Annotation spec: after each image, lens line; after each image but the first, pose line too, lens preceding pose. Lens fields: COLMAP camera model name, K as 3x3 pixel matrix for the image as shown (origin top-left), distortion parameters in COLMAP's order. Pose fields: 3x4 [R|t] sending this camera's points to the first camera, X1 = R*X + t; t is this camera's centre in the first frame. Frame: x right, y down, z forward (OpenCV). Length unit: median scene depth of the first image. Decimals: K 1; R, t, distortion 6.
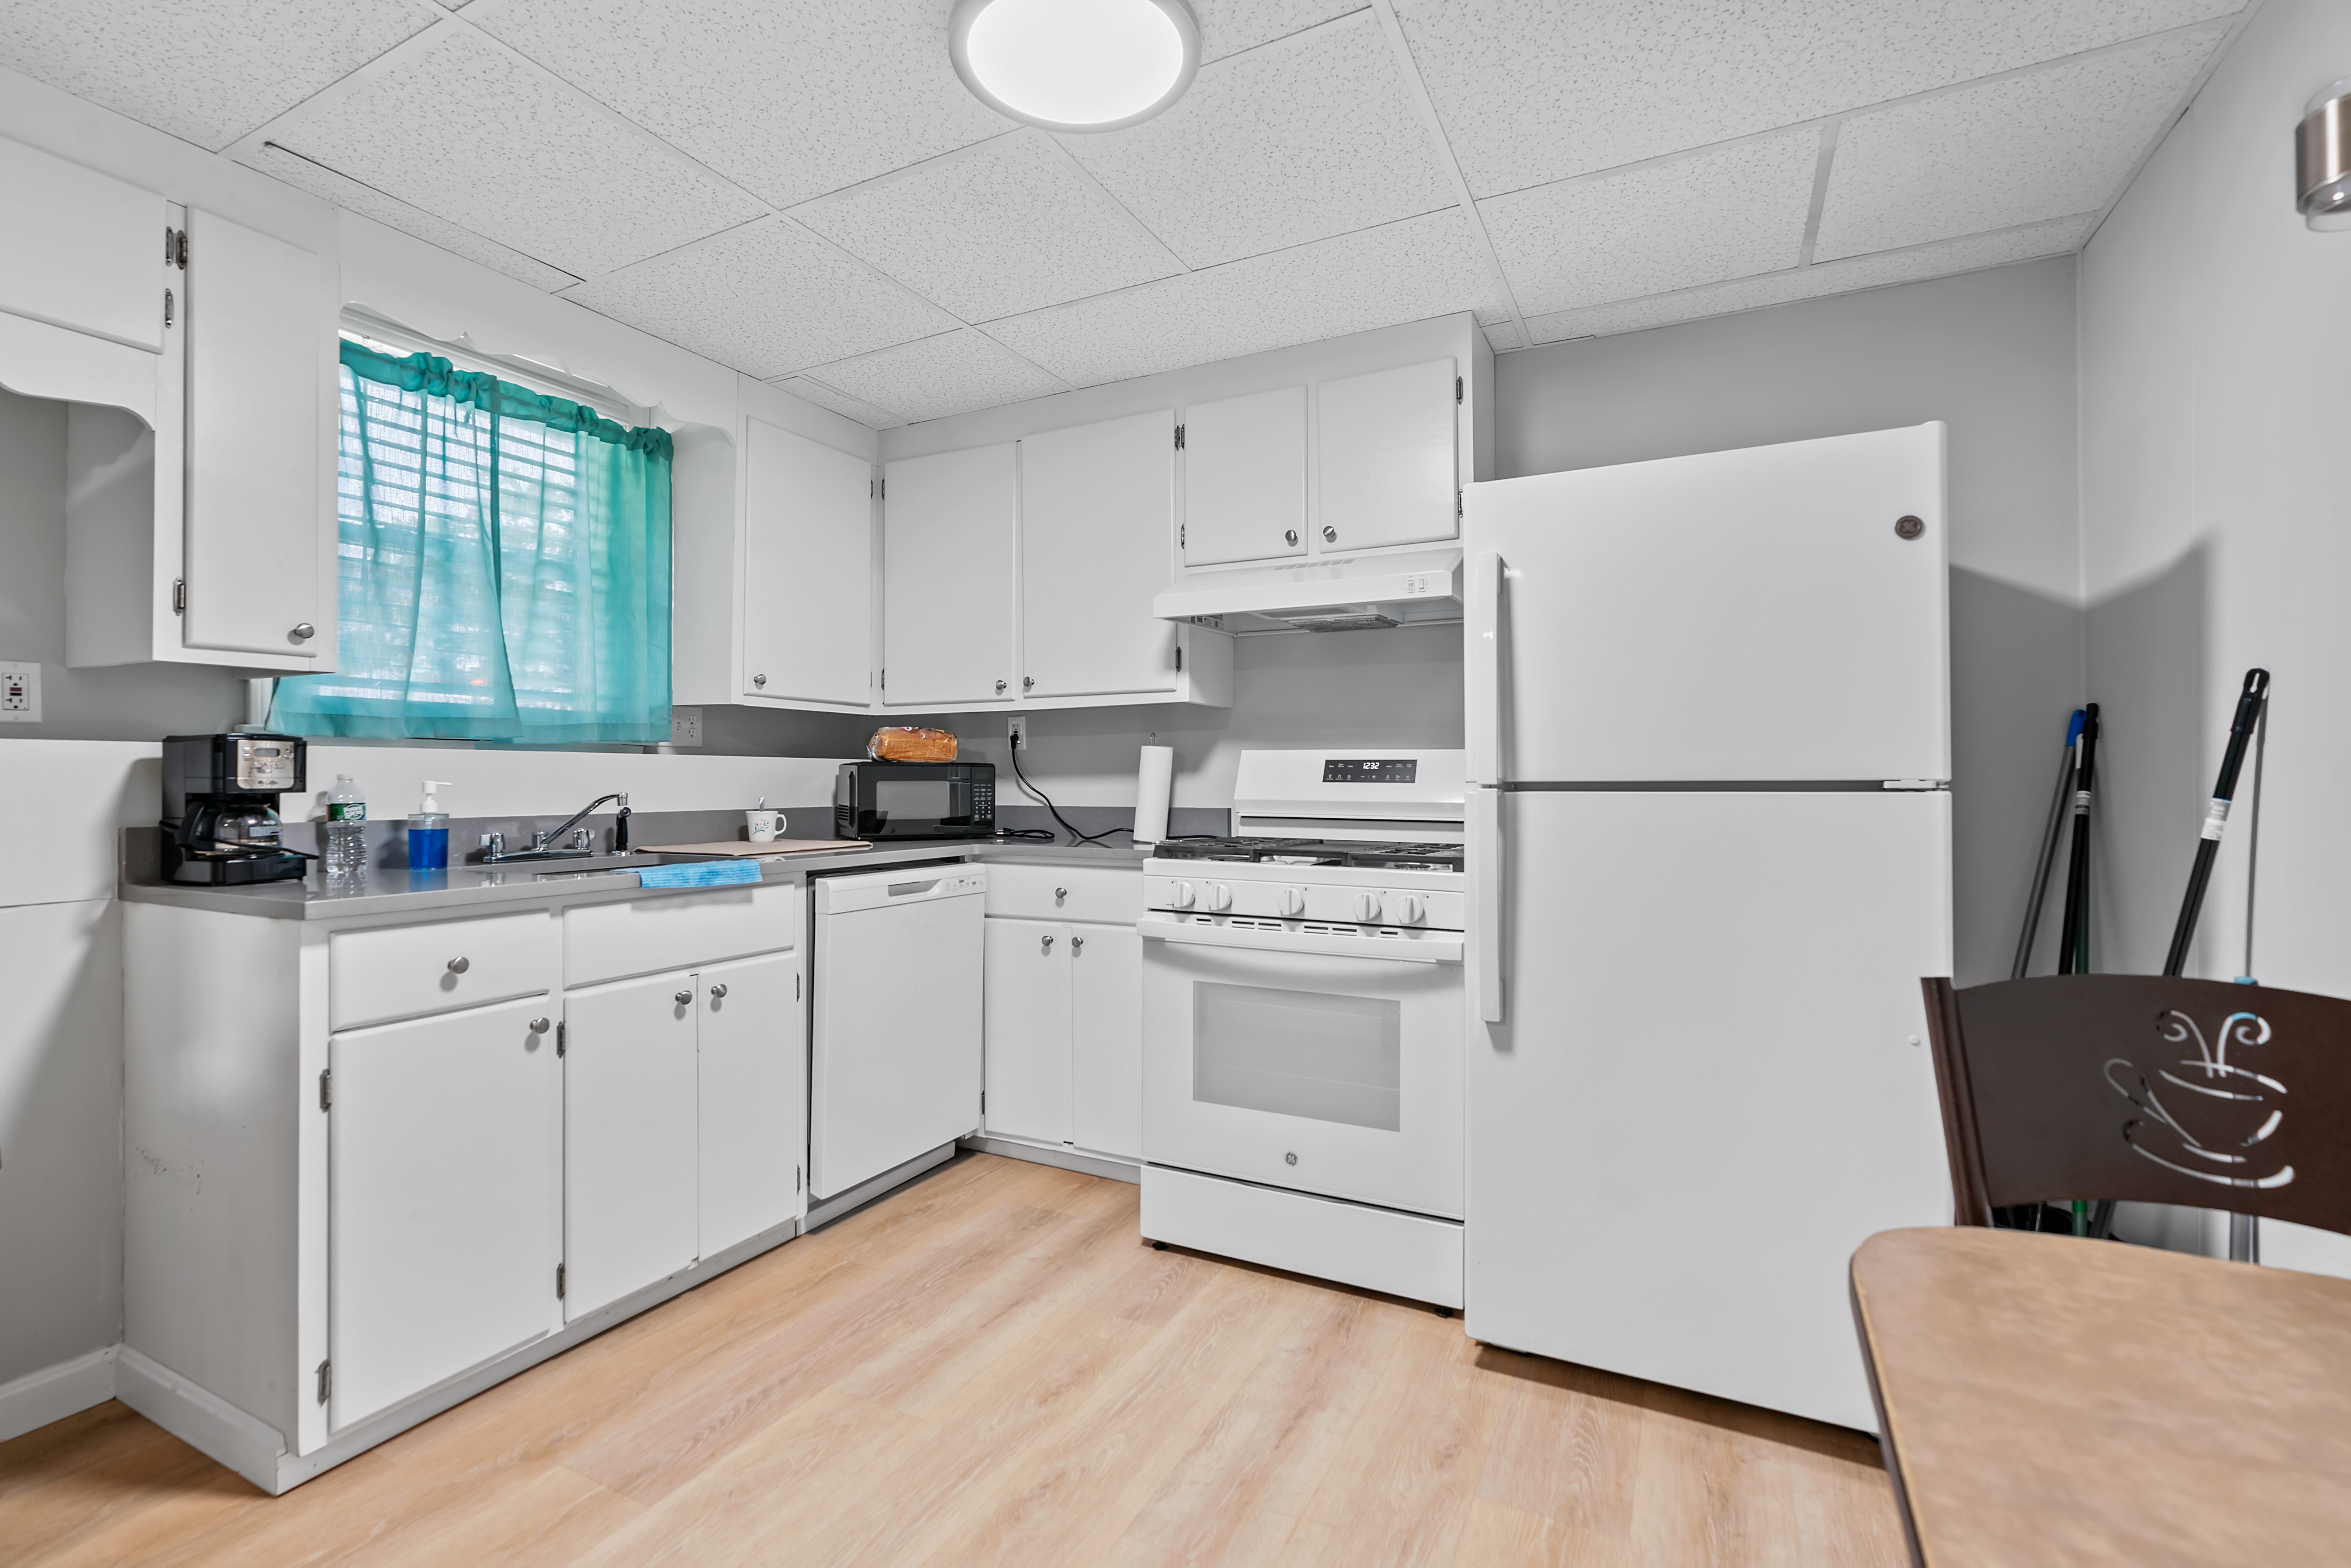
lens RADIAL K [[1064.9, 0, 1170.1], [0, 1064.9, 780.8], [0, 0, 1]] dist [0.004342, 0.001466]
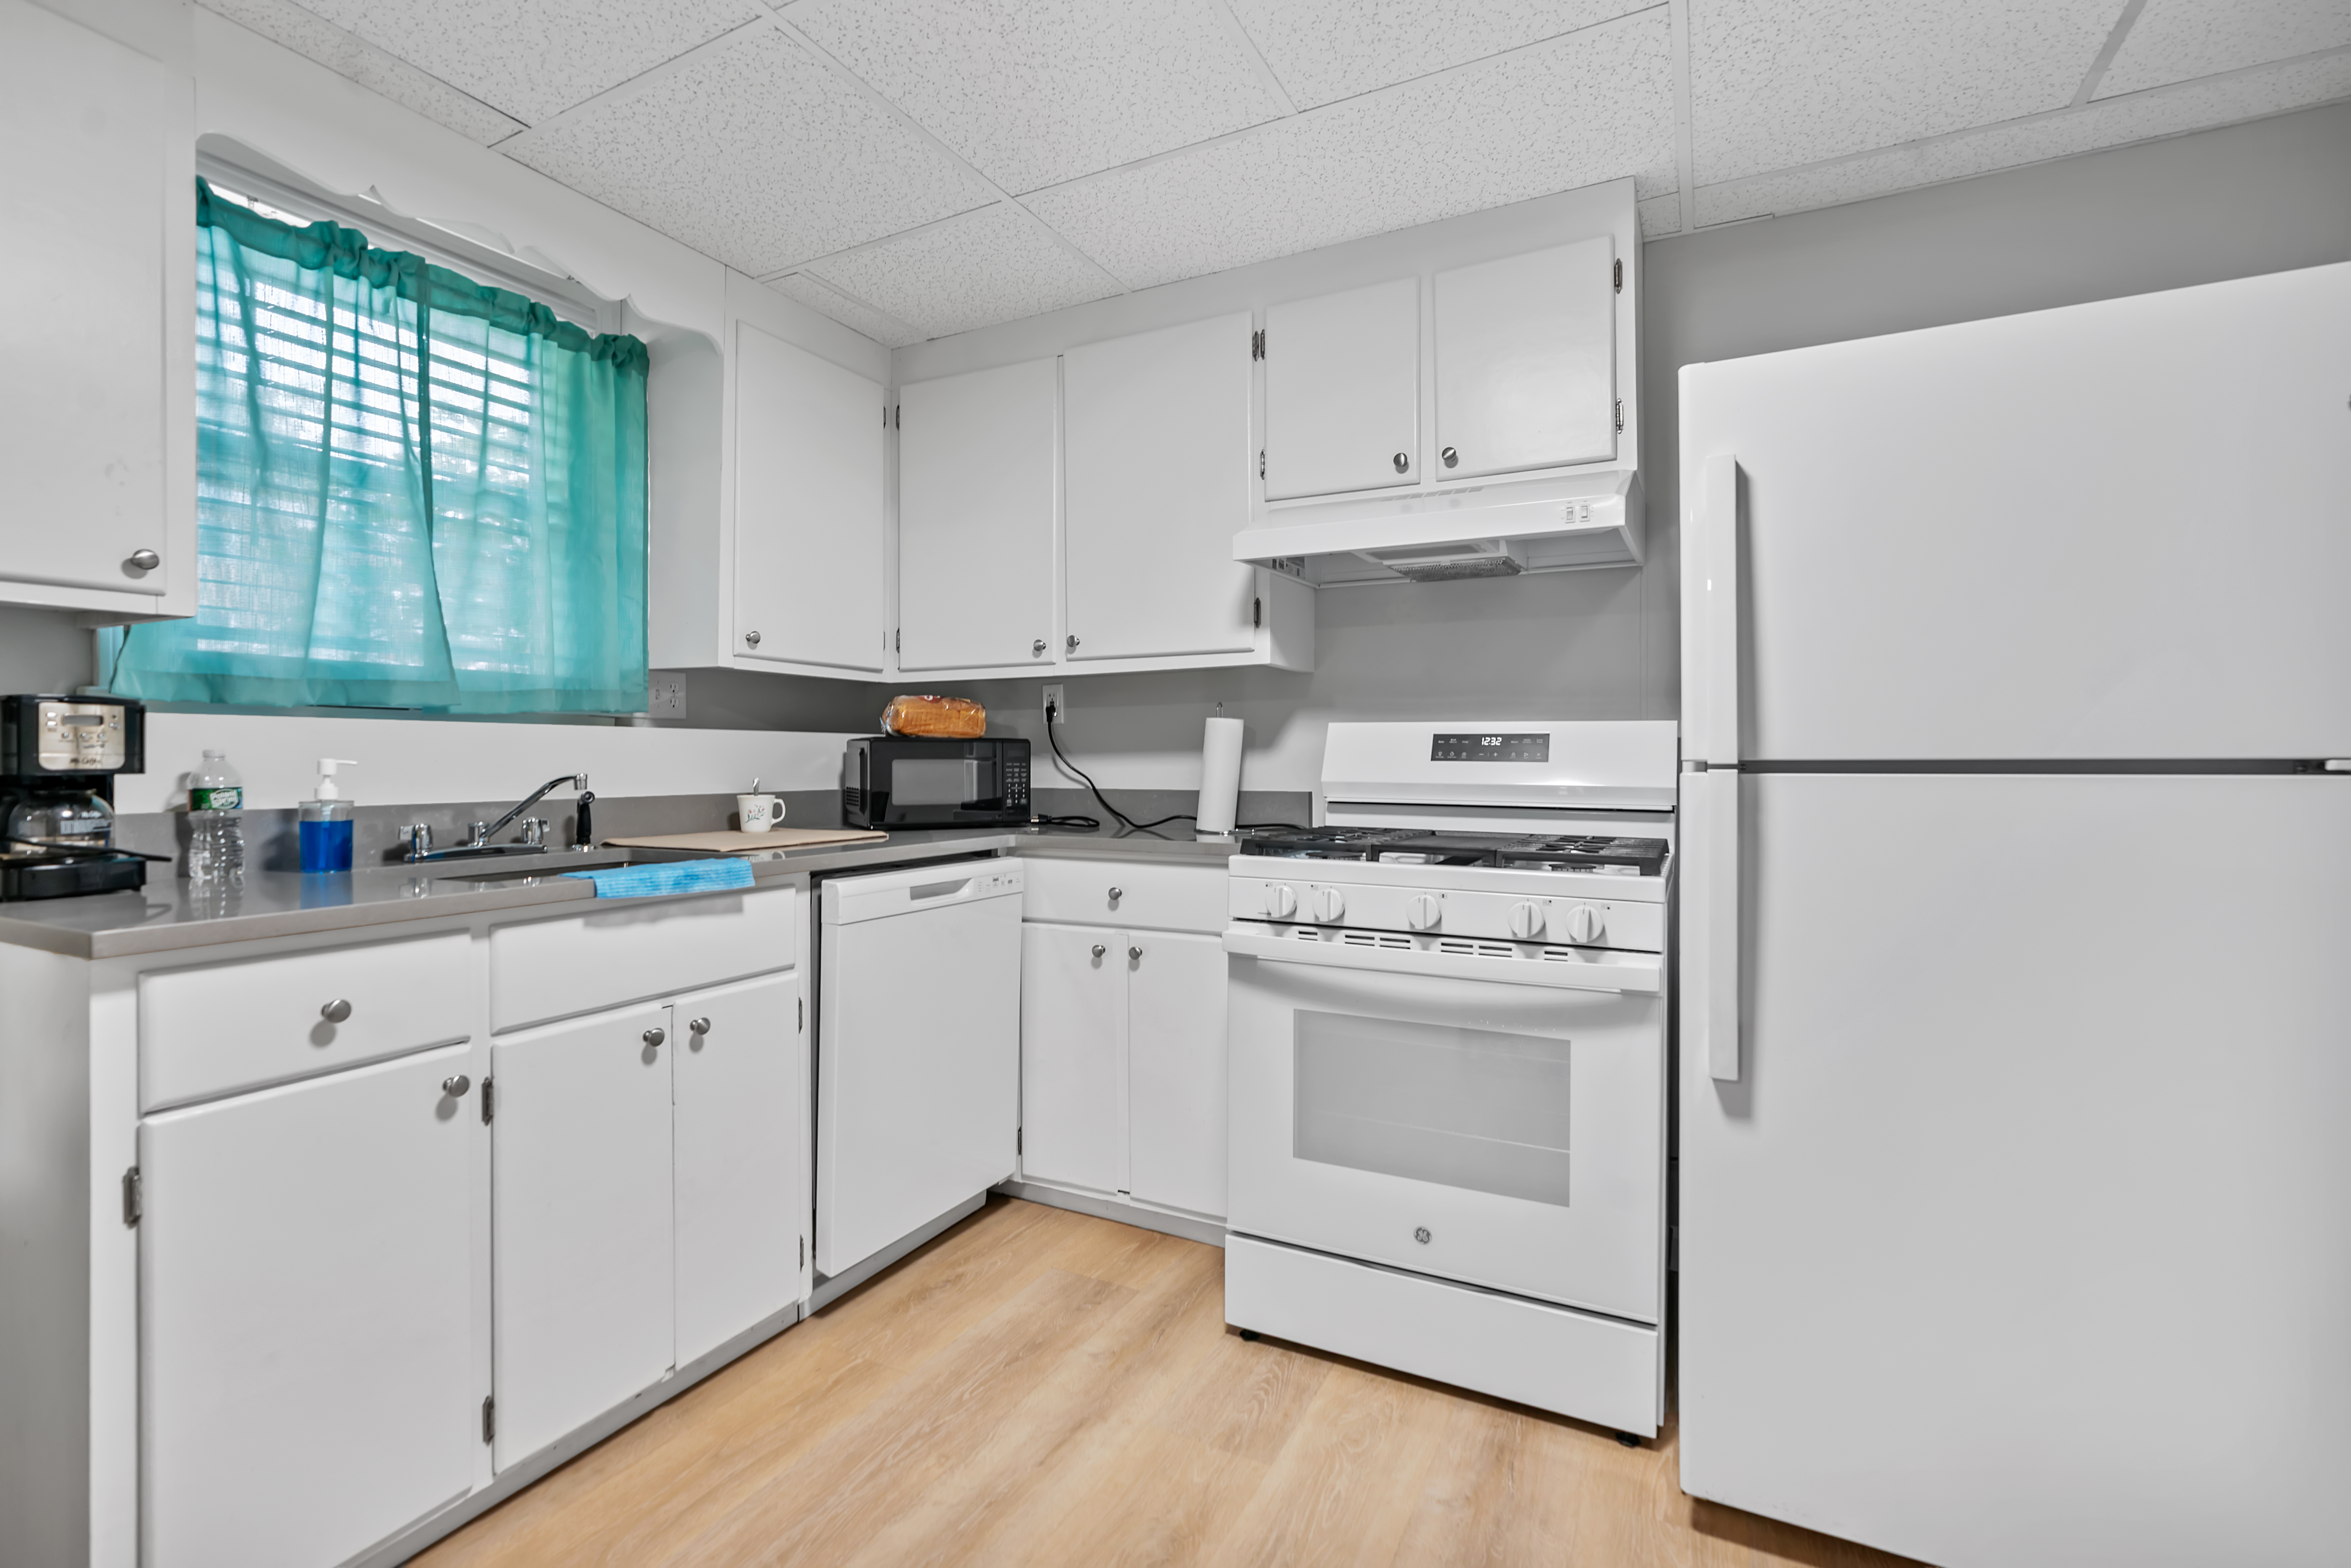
lens RADIAL K [[1064.9, 0, 1171.3], [0, 1064.9, 768.7], [0, 0, 1]] dist [0.004342, 0.001466]
pose [[0.999997, 0.000397, 0.002238, -0.071906], [-0.000416, 0.999963, 0.008542, 0.000289], [-0.002234, -0.008543, 0.999961, 0.199101]]
